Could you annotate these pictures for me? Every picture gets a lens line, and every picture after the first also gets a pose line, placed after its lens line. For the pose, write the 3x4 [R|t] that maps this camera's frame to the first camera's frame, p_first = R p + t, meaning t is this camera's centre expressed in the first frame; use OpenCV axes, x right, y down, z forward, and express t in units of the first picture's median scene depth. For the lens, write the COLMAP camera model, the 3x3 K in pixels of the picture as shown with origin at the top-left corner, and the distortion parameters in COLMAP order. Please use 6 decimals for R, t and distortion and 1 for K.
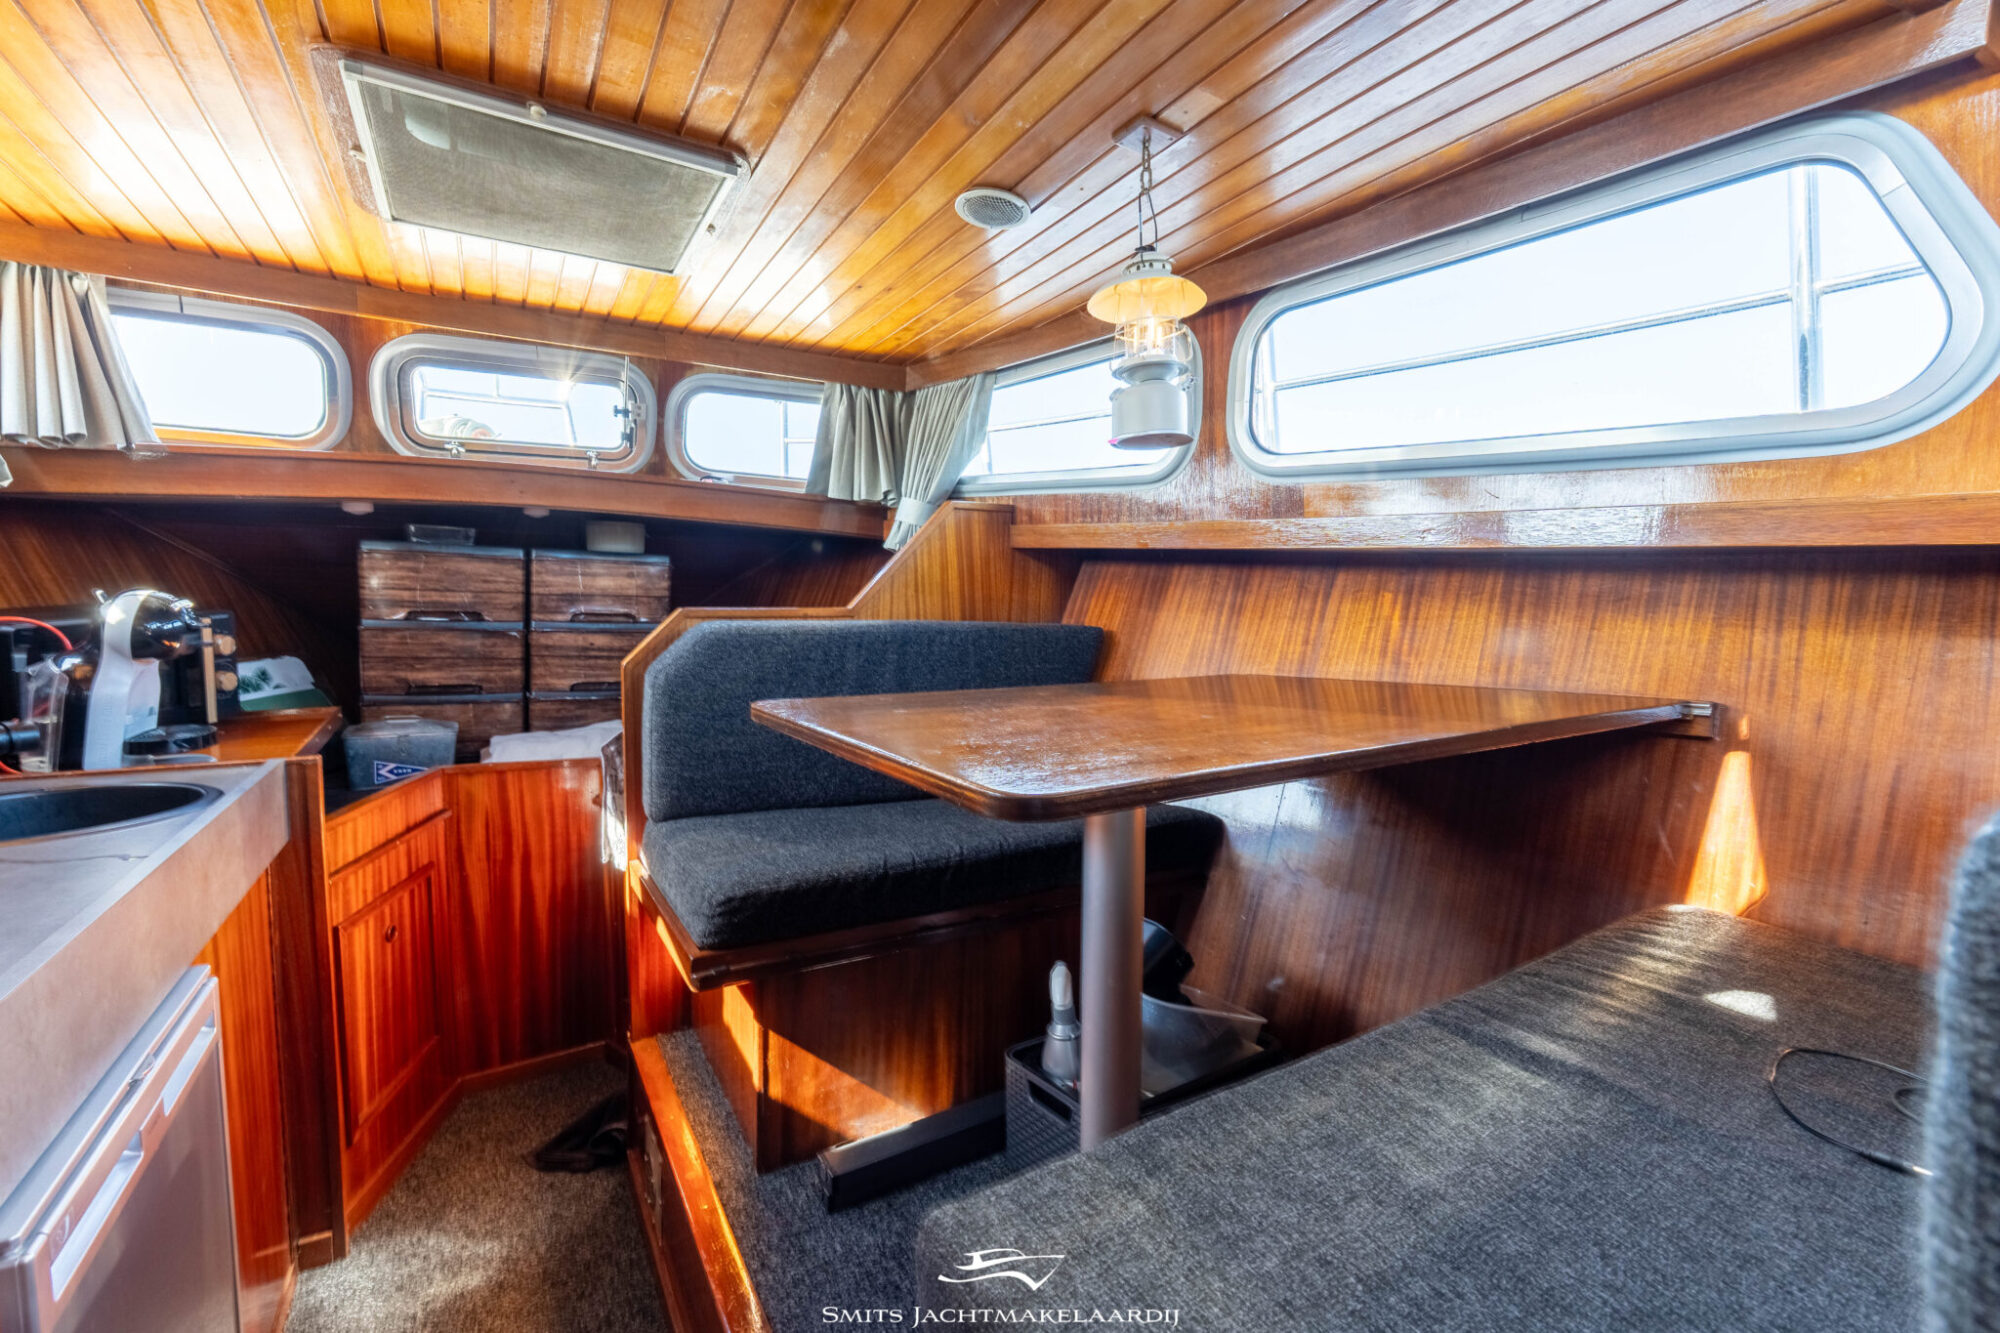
lens RADIAL K [[860.6, 0, 1002.4], [0, 860.6, 663.0], [0, 0, 1]] dist [-0.003641, -0.000993]
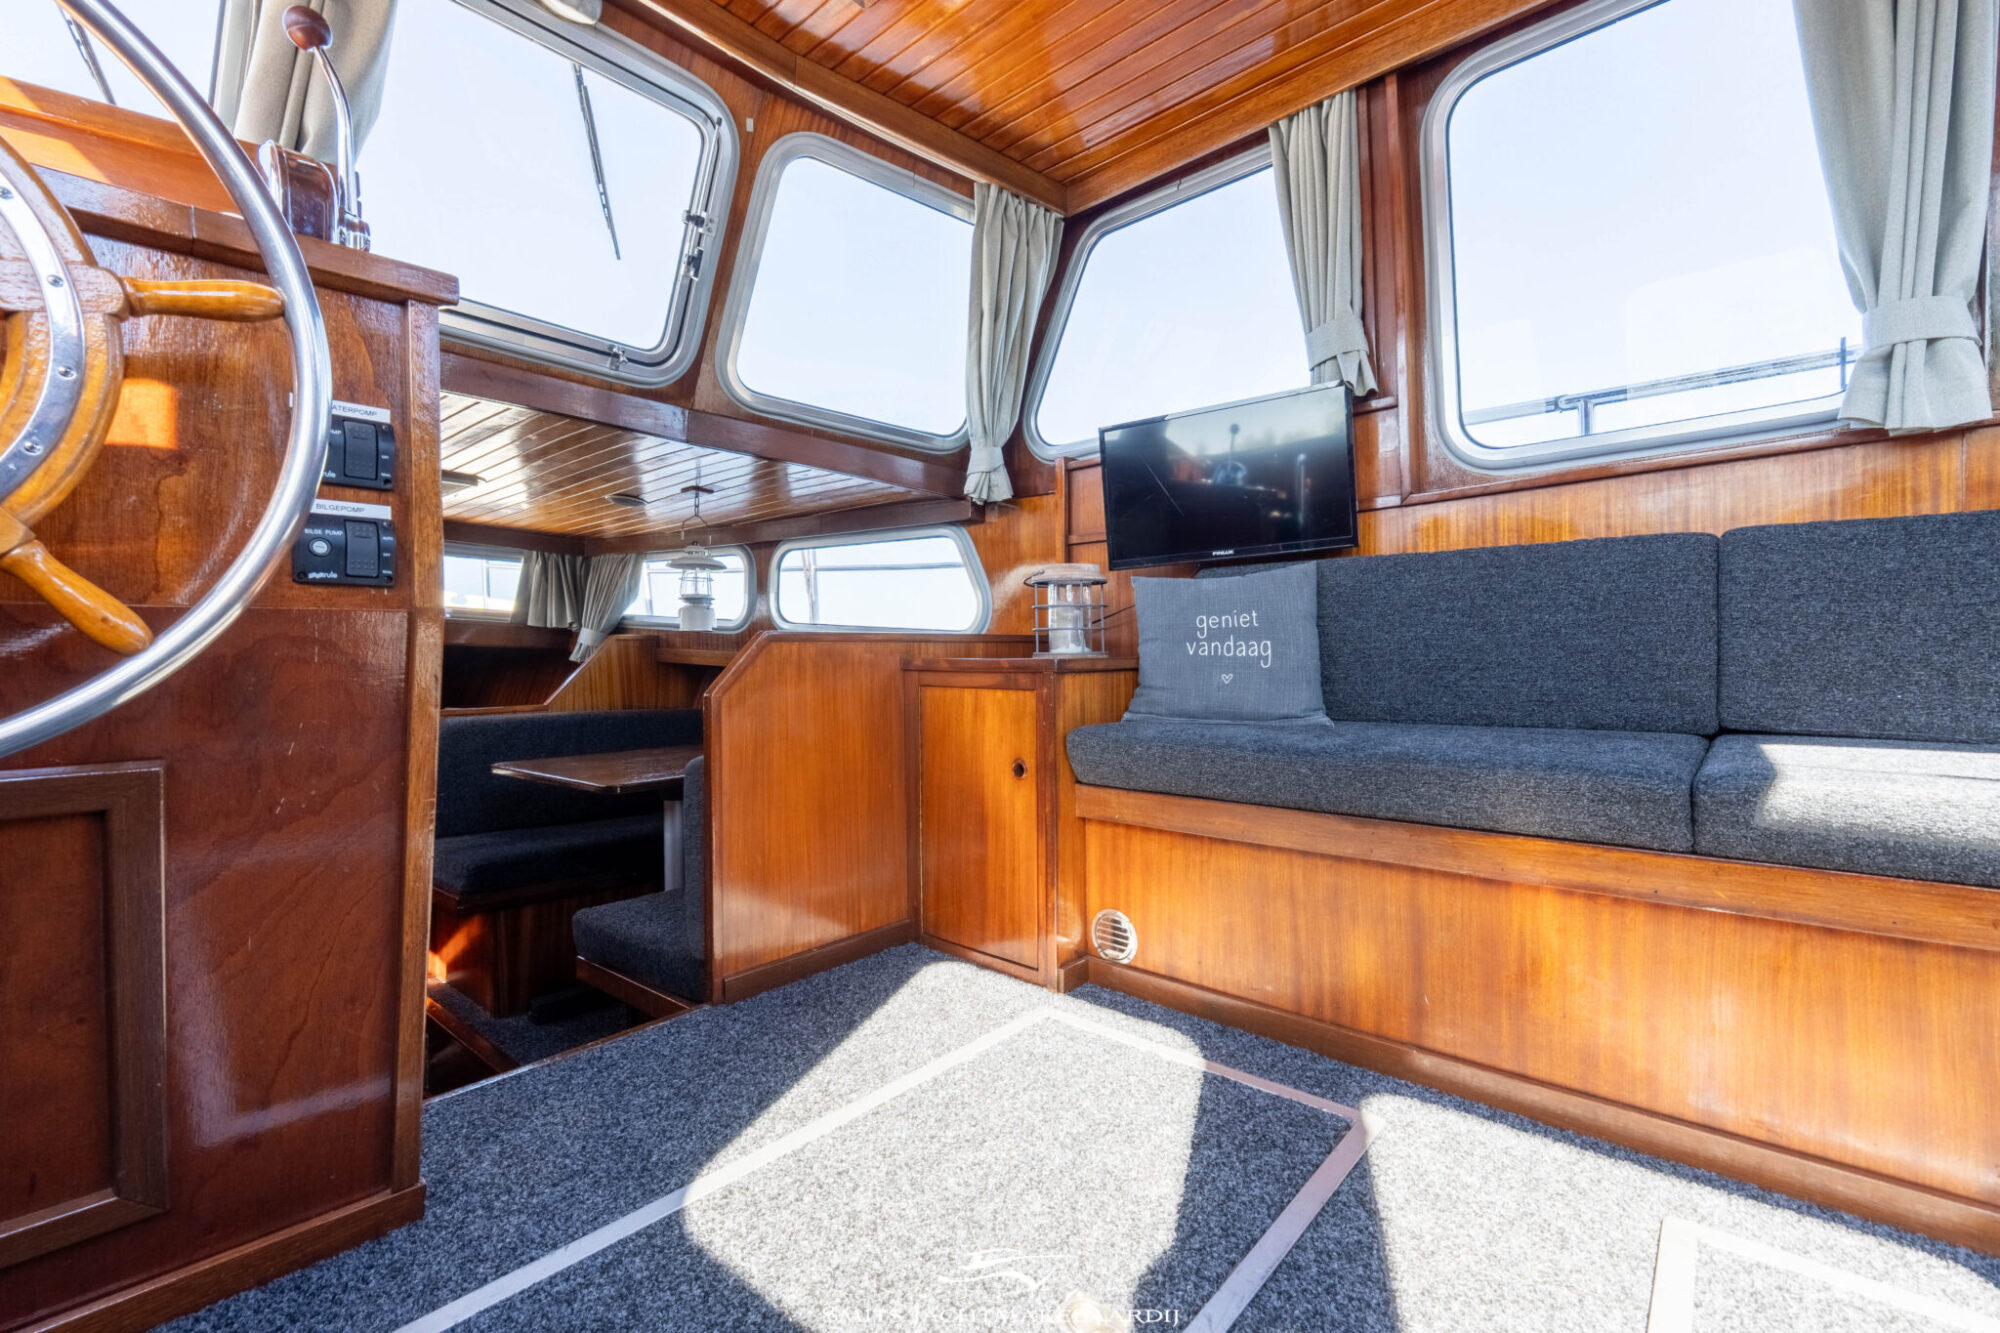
lens RADIAL K [[860.6, 0, 995.6], [0, 860.6, 666.1], [0, 0, 1]] dist [-0.003641, -0.000993]
pose [[0.951216, -0.022636, 0.307694, 0.113851], [0.040234, 0.997889, -0.050971, -0.017427], [-0.305891, 0.060865, 0.950119, -0.694825]]
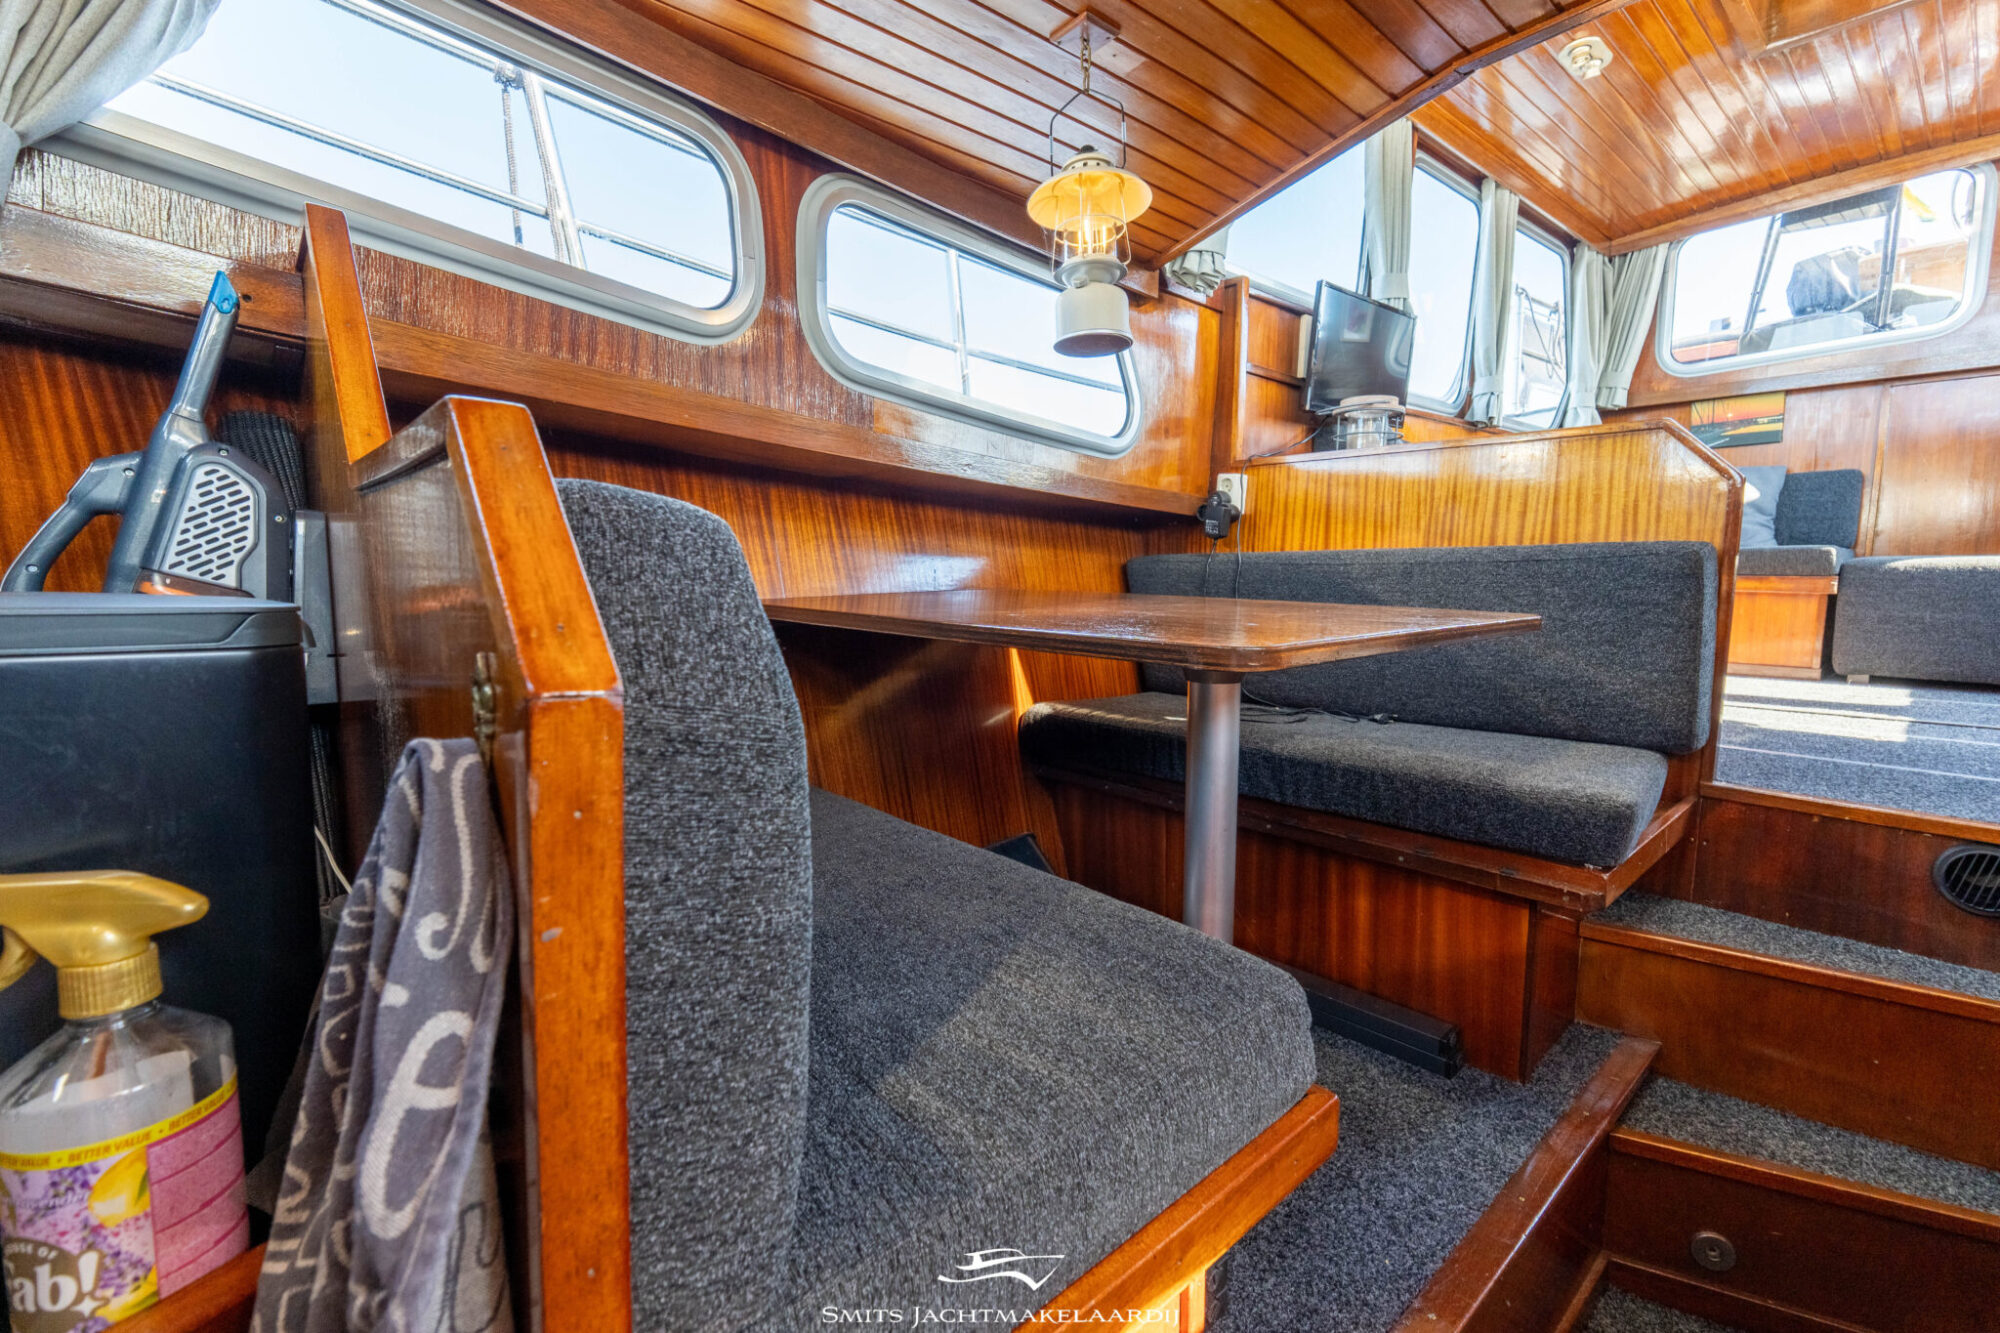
lens RADIAL K [[860.6, 0, 993.9], [0, 860.6, 665.9], [0, 0, 1]] dist [-0.003641, -0.000993]
pose [[-0.170177, -0.119637, 0.978124, -0.476120], [0.061574, 0.989372, 0.131726, -0.016590], [-0.983488, 0.082644, -0.161002, 0.730132]]
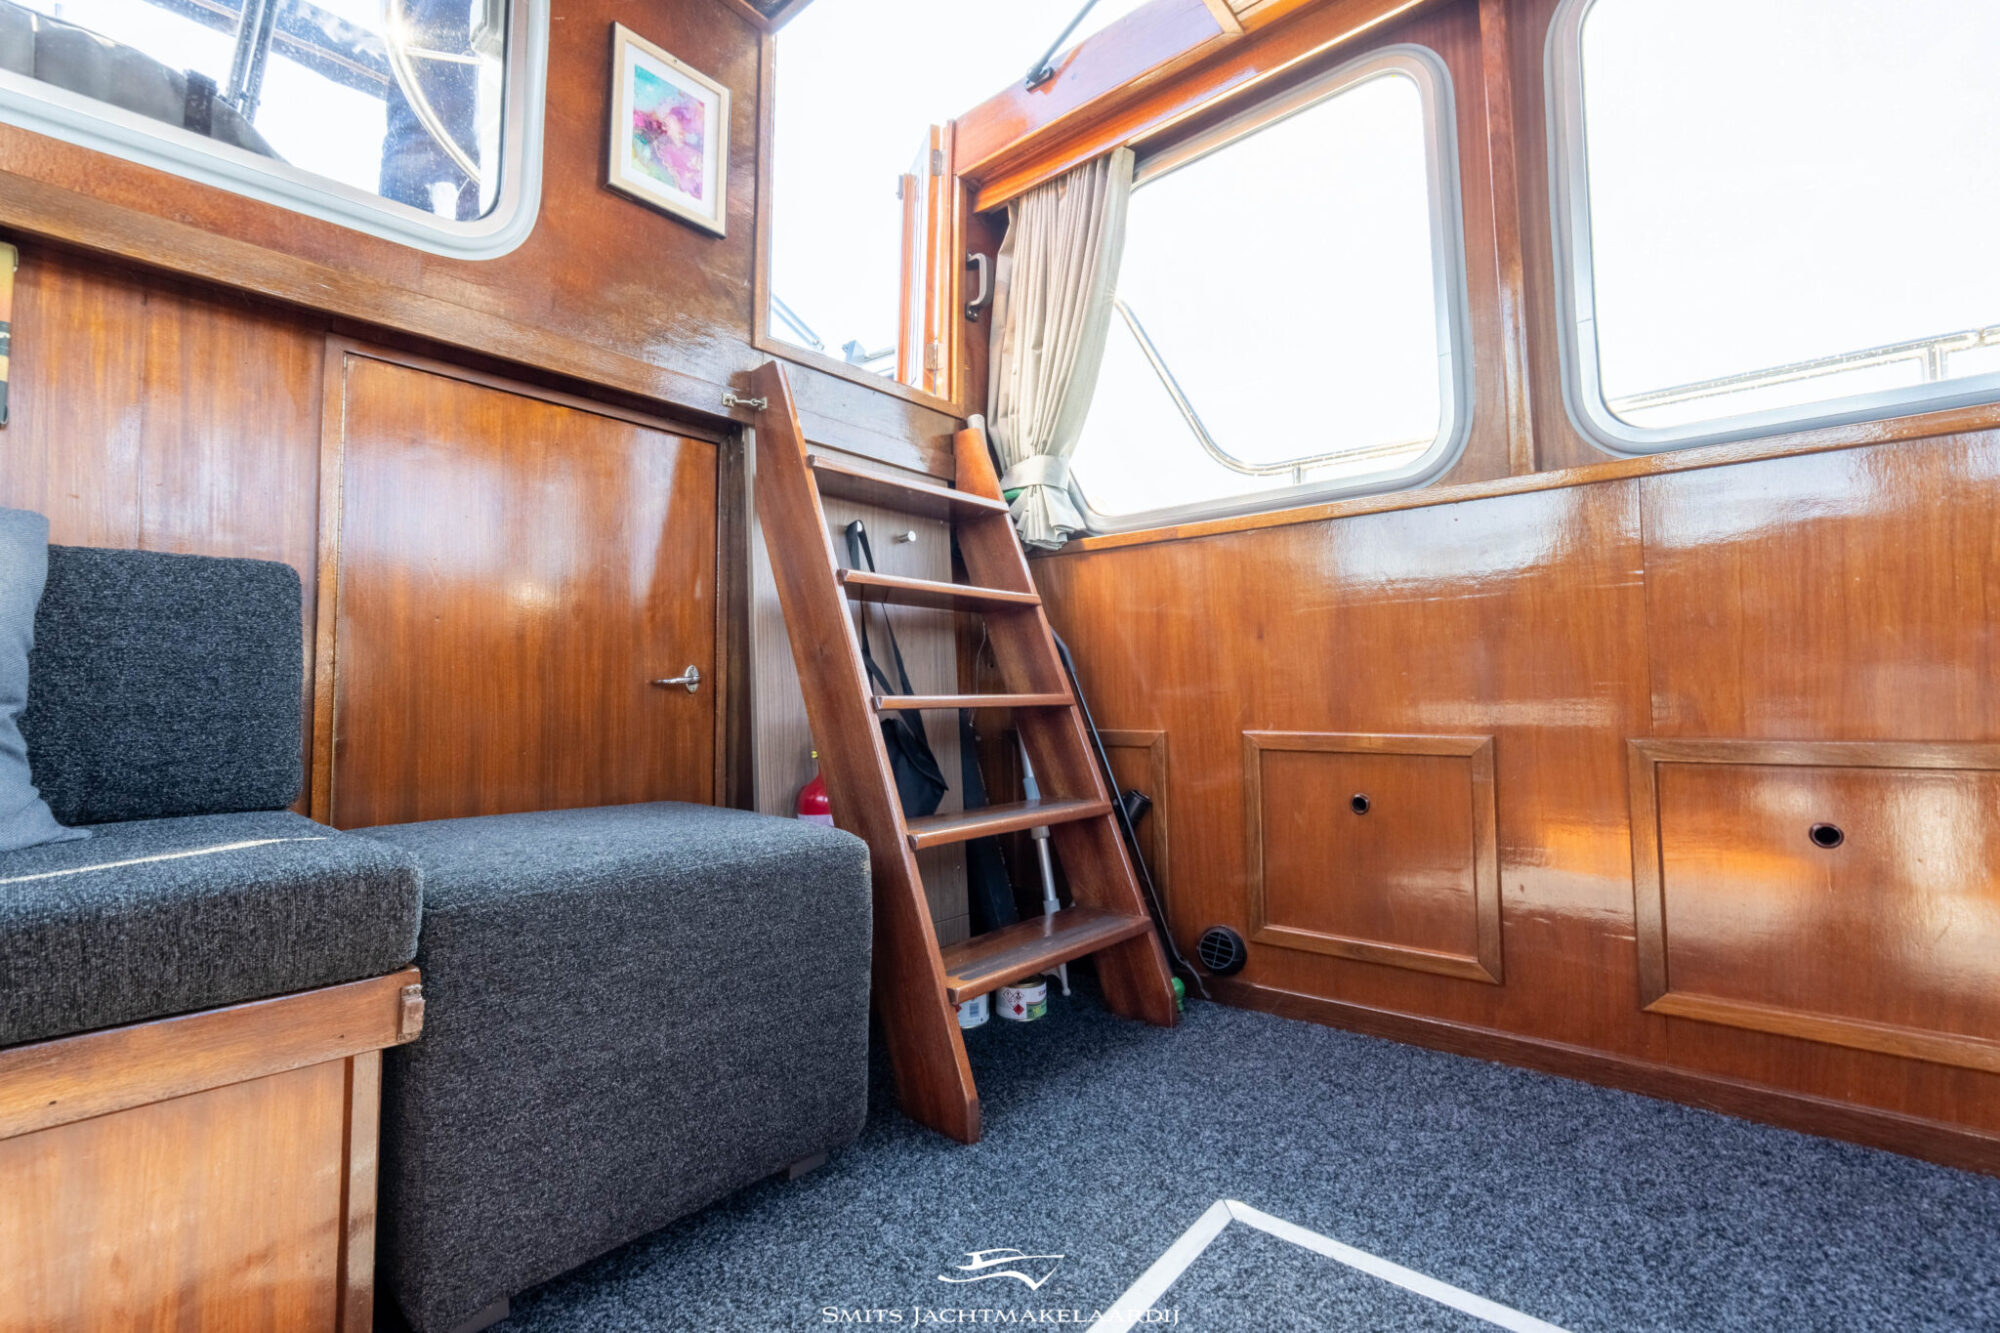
lens RADIAL K [[860.6, 0, 996.9], [0, 860.6, 663.2], [0, 0, 1]] dist [-0.003641, -0.000993]
pose [[-0.950484, -0.014243, -0.310447, 0.546195], [-0.019062, 0.999740, 0.012495, -0.024368], [0.310188, 0.017794, -0.950509, -0.441539]]
